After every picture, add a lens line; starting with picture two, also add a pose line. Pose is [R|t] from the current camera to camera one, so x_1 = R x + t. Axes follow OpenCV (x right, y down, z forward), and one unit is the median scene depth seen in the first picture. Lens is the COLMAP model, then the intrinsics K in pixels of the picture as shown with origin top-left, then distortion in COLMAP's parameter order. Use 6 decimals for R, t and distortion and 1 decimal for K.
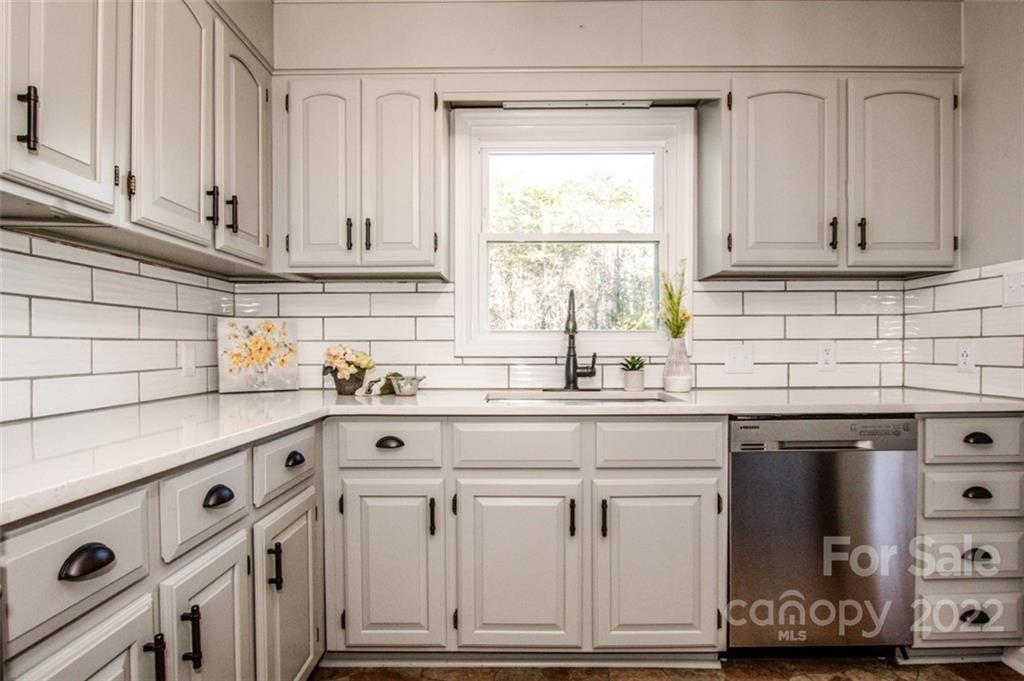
lens RADIAL K [[542.9, 0, 510.1], [0, 542.9, 357.5], [0, 0, 1]] dist [-0.026632, 0.000909]
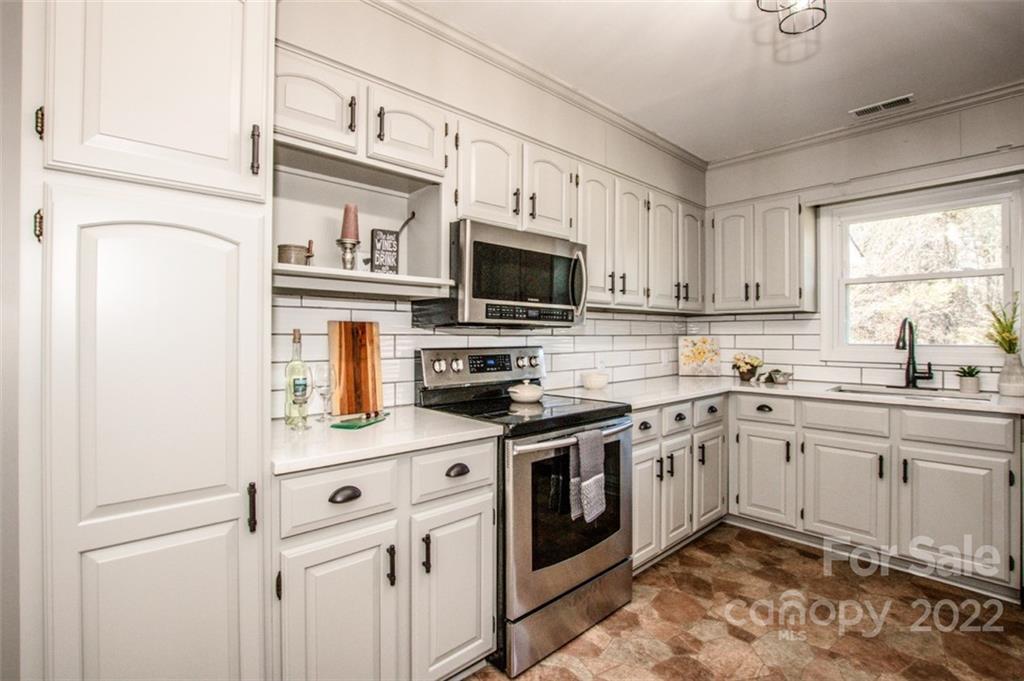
lens RADIAL K [[462.3, 0, 539.7], [0, 462.3, 338.9], [0, 0, 1]] dist [-0.018622, -0.000033]
pose [[0.711660, 0.005155, -0.702505, 0.289789], [-0.012163, 0.999914, -0.004984, -0.055017], [0.702418, 0.012091, 0.711662, -0.574880]]
